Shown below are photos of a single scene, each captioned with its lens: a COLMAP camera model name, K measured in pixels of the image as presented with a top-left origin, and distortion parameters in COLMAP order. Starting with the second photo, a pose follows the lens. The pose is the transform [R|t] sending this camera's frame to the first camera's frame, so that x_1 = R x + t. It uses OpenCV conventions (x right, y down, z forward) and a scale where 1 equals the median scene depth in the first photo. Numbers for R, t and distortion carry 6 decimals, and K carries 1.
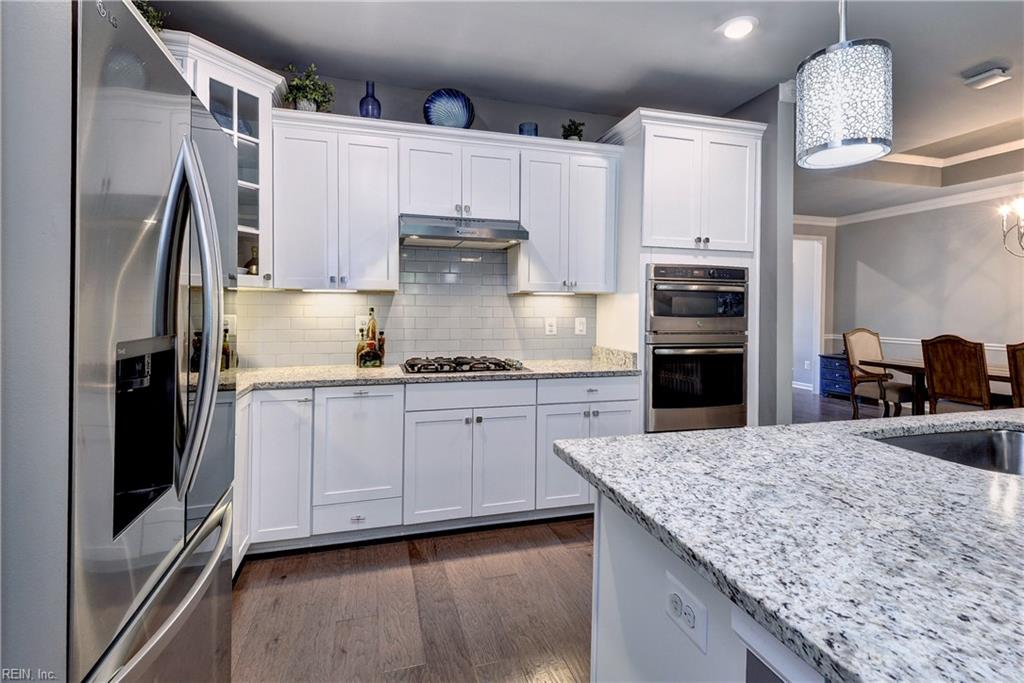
lens RADIAL K [[481.5, 0, 504.2], [0, 481.5, 314.6], [0, 0, 1]] dist [0.004788, -0.007539]
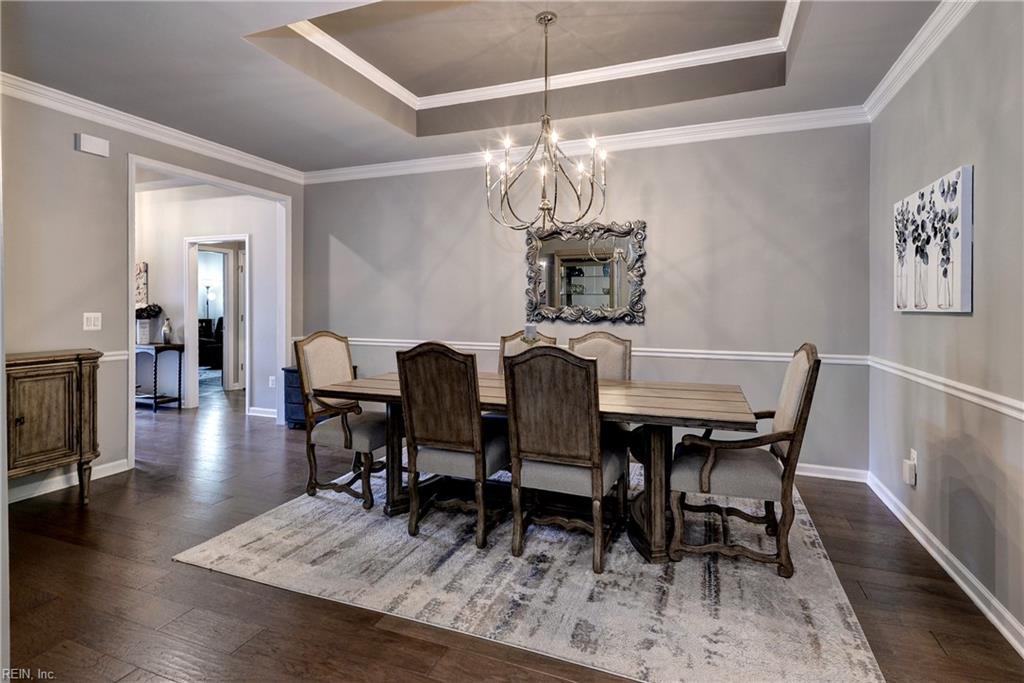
lens RADIAL K [[506.2, 0, 501.0], [0, 506.2, 308.7], [0, 0, 1]] dist [0.020145, -0.001443]
pose [[0.615945, -0.010095, 0.787724, 0.646947], [0.010498, 0.999934, 0.004606, -0.001448], [-0.787719, 0.005433, 0.616011, 0.729992]]
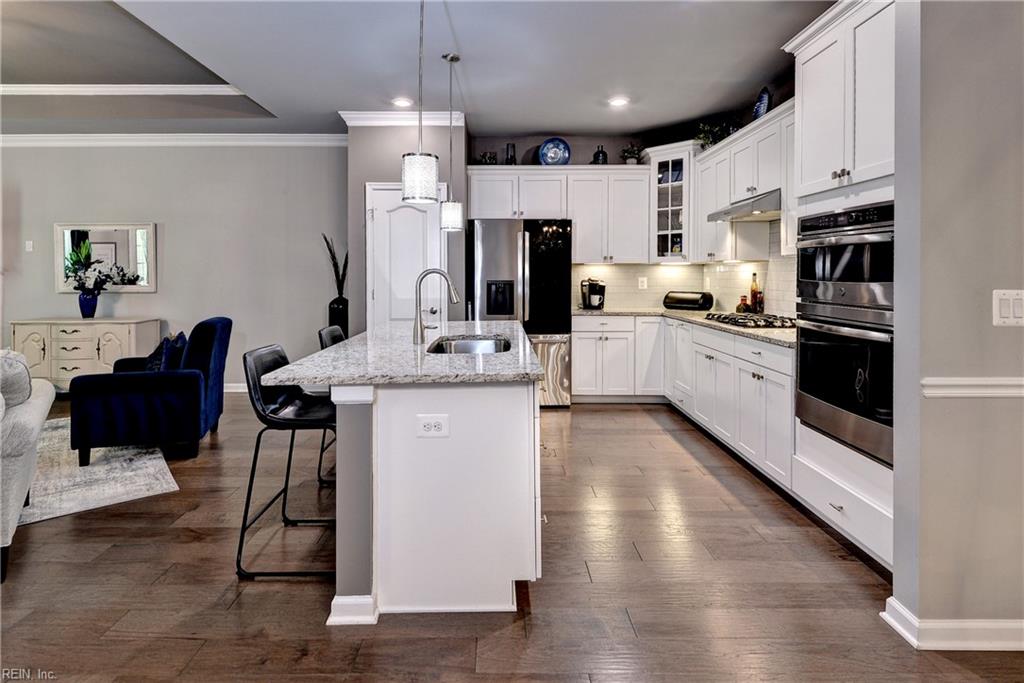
lens RADIAL K [[530.2, 0, 493.8], [0, 530.2, 282.0], [0, 0, 1]] dist [0.054011, -0.000348]
pose [[-0.289746, 0.006241, -0.957083, 1.310920], [-0.012141, 0.999874, 0.010196, 0.003853], [0.957027, 0.014574, -0.289634, 0.731478]]
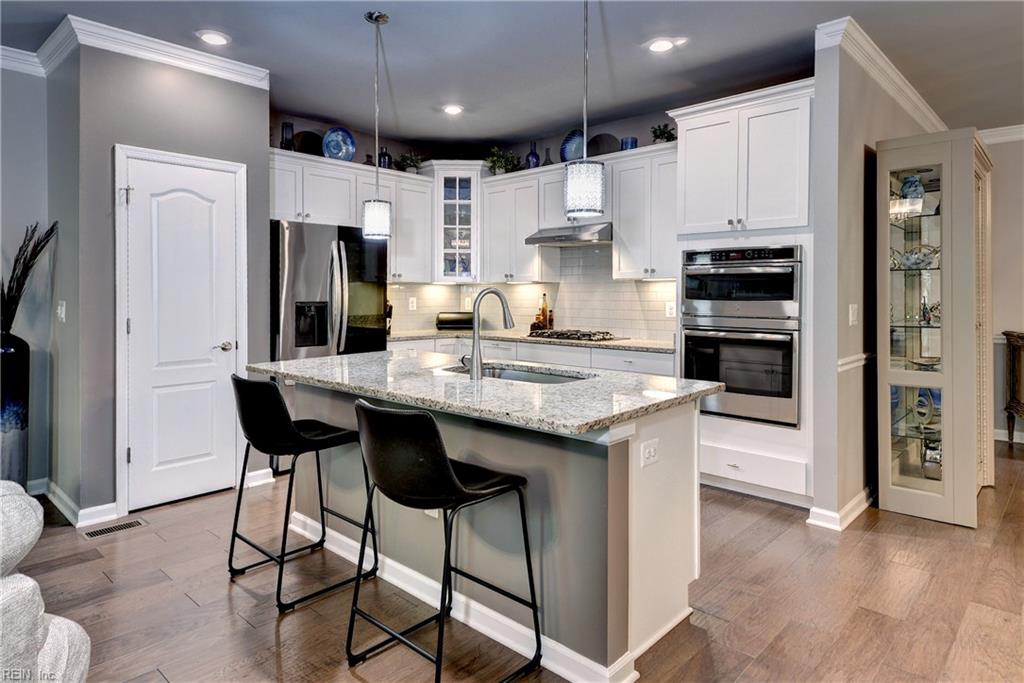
lens RADIAL K [[625.3, 0, 498.9], [0, 625.3, 299.2], [0, 0, 1]] dist [0.037556, -0.002354]
pose [[0.500795, -0.000428, -0.865566, 1.254153], [-0.008022, 0.999955, -0.005135, 0.012973], [0.865529, 0.009515, 0.500769, -0.058530]]
